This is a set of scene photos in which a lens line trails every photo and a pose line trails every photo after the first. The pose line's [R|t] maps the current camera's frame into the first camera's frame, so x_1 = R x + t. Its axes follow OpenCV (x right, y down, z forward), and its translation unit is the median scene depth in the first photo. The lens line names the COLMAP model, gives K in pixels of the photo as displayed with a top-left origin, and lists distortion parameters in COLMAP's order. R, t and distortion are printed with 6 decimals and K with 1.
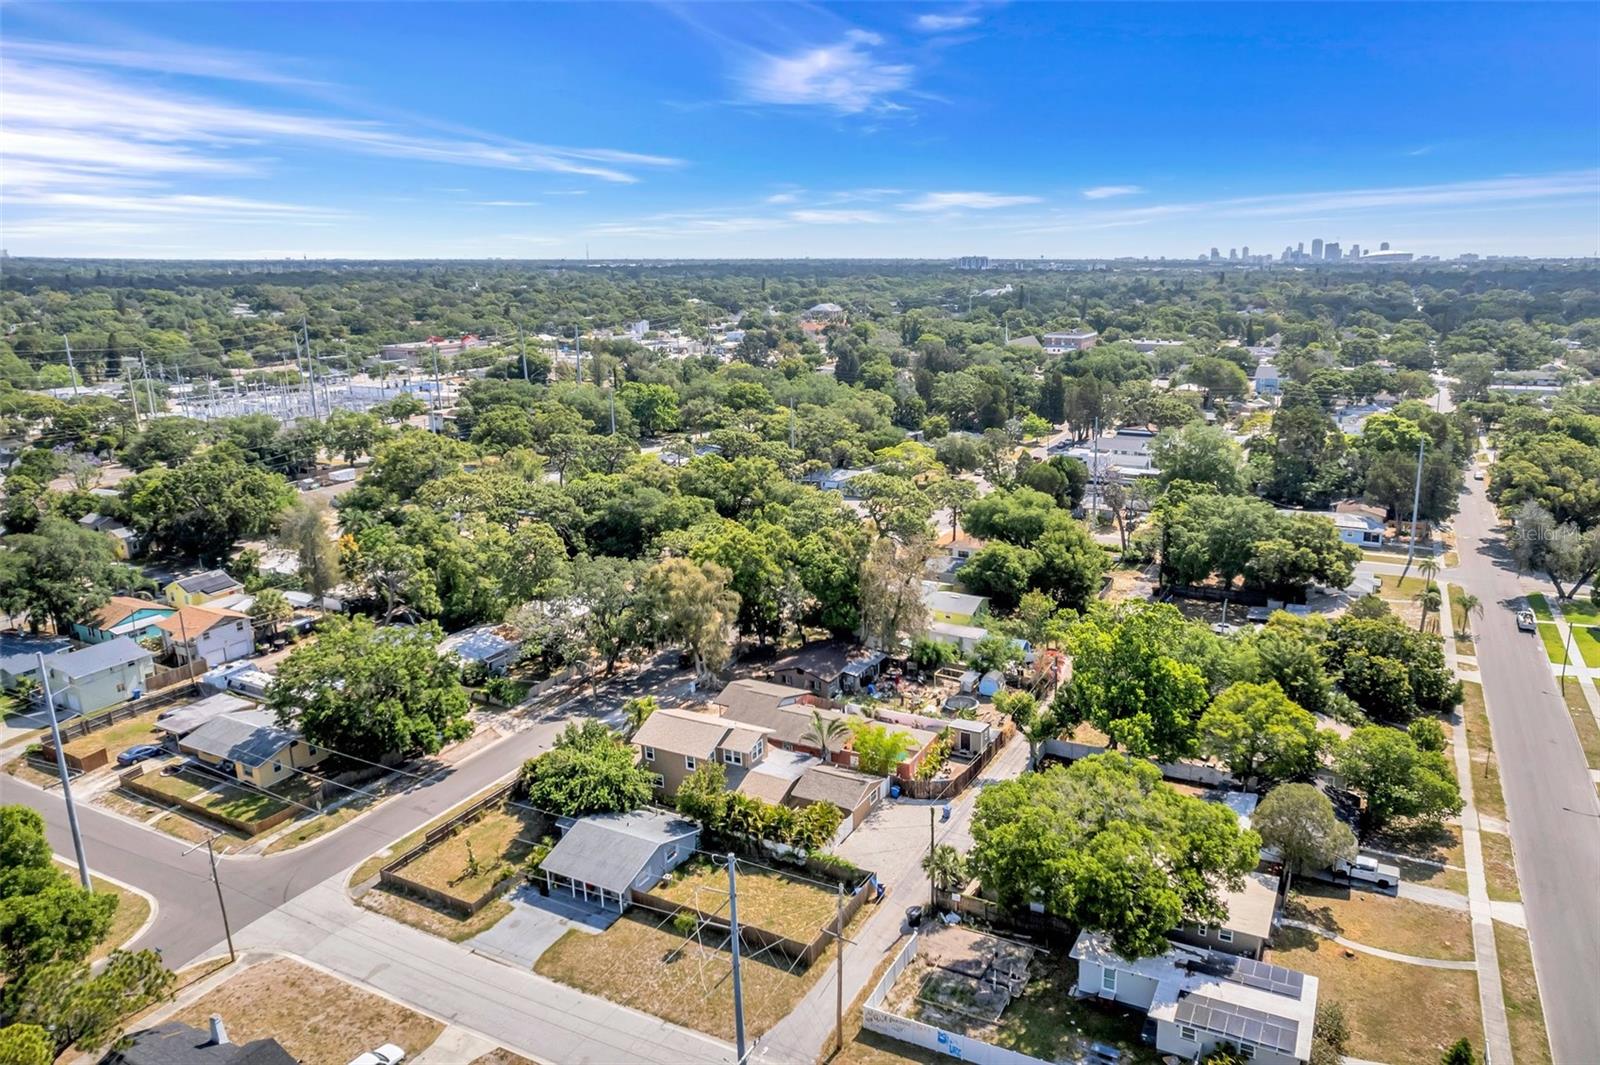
lens RADIAL K [[1048.6, 0, 800.0], [0, 1048.6, 532.5], [0, 0, 1]] dist [-0.020327, 0.000620]
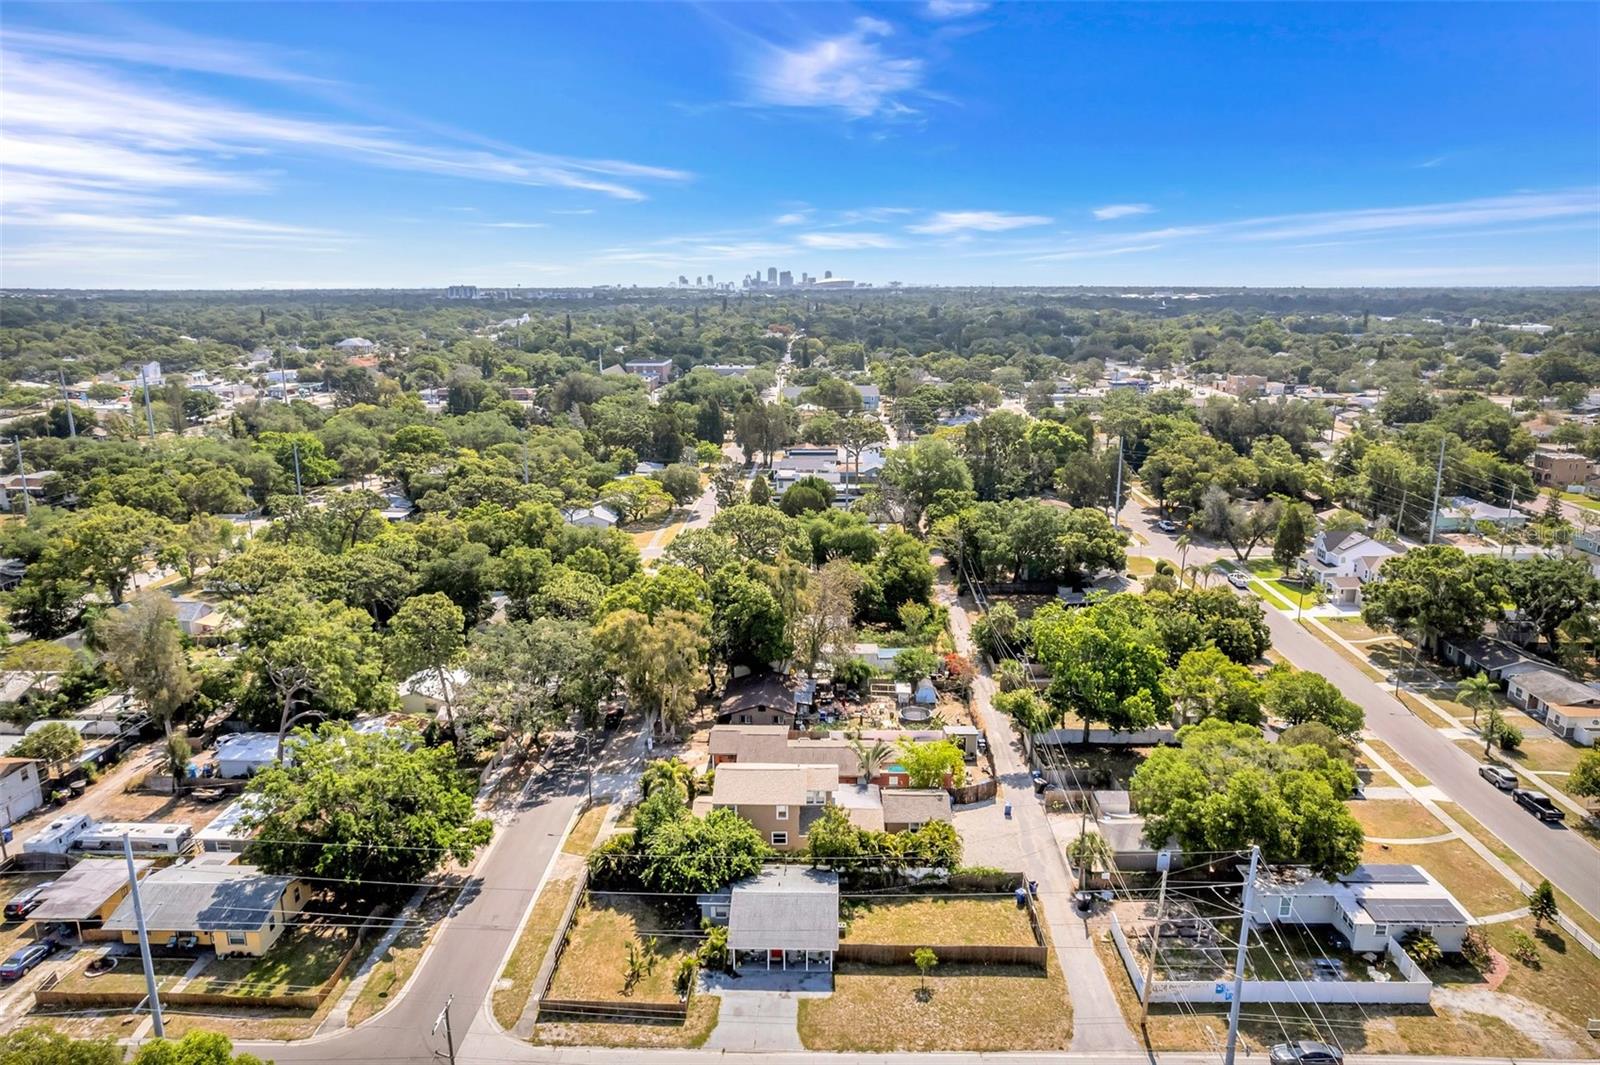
lens RADIAL K [[1076.6, 0, 816.4], [0, 1076.6, 540.3], [0, 0, 1]] dist [-0.047243, 0.043318]
pose [[0.905099, -0.096412, 0.414126, -0.514891], [0.106664, 0.994294, -0.001642, -0.022052], [-0.411604, 0.045659, 0.910218, 0.100032]]
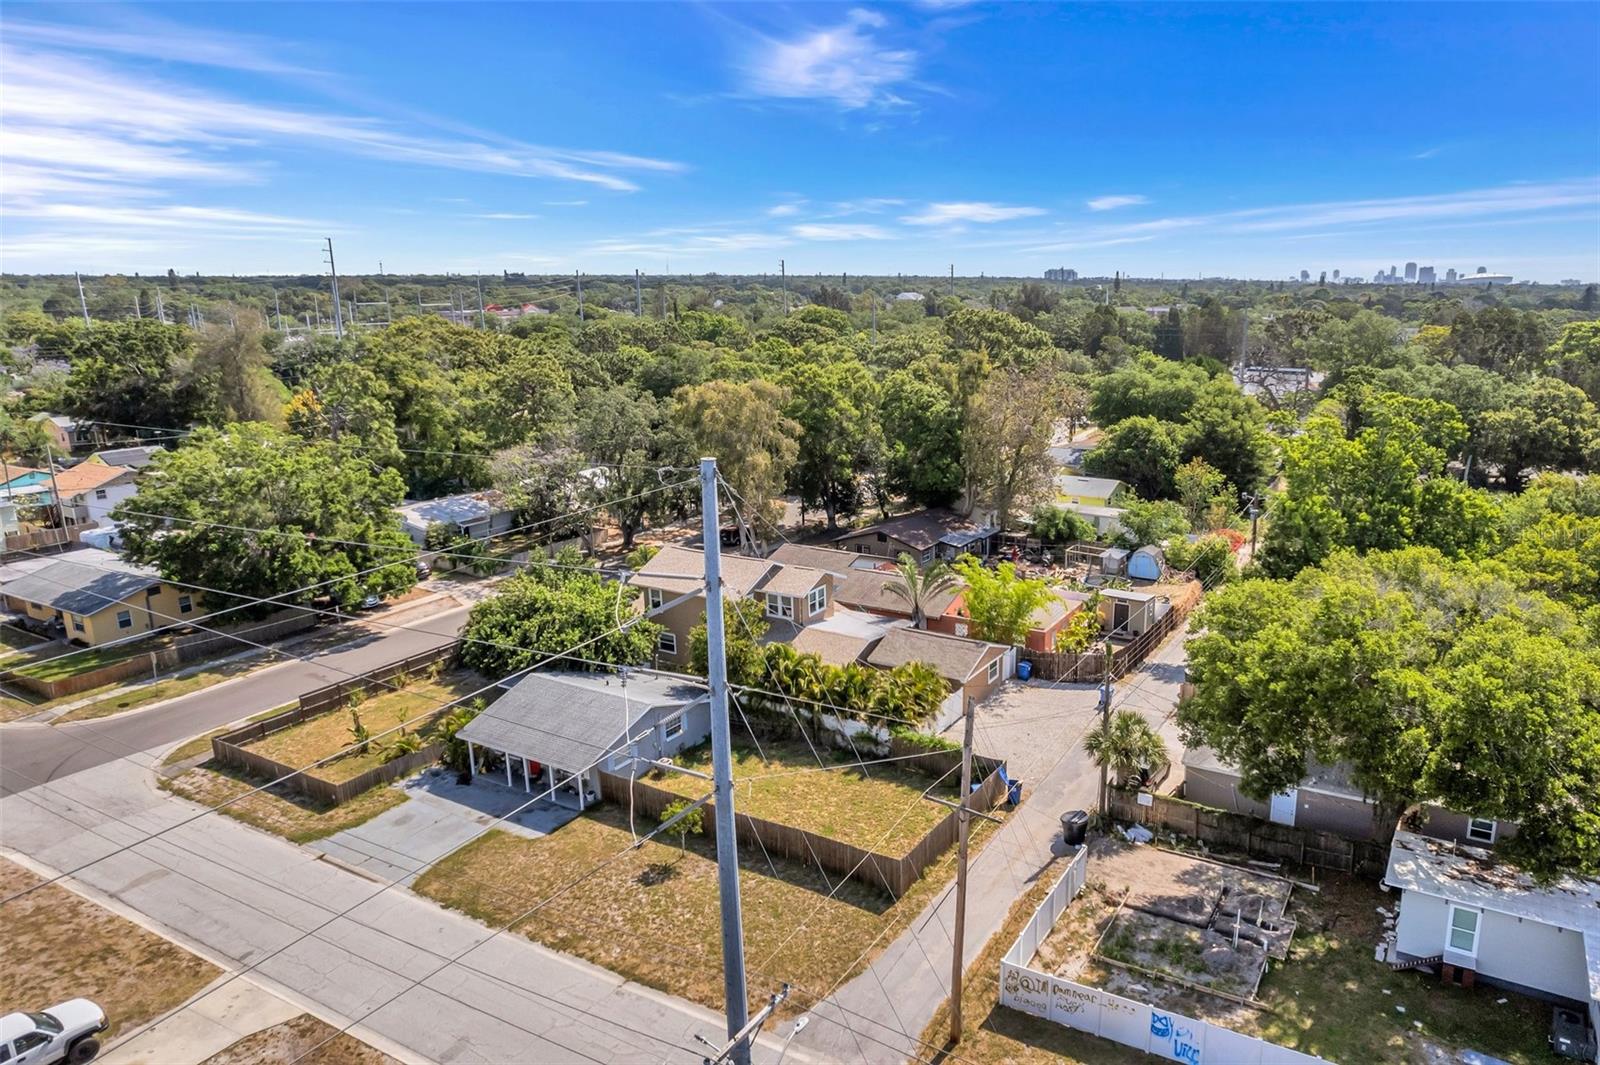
lens RADIAL K [[1076.6, 0, 816.4], [0, 1076.6, 540.3], [0, 0, 1]] dist [-0.047243, 0.043318]
pose [[0.998224, 0.008462, -0.058960, -0.001362], [-0.008463, 0.999964, 0.000241, 0.196232], [0.058960, 0.000259, 0.998260, 0.371810]]
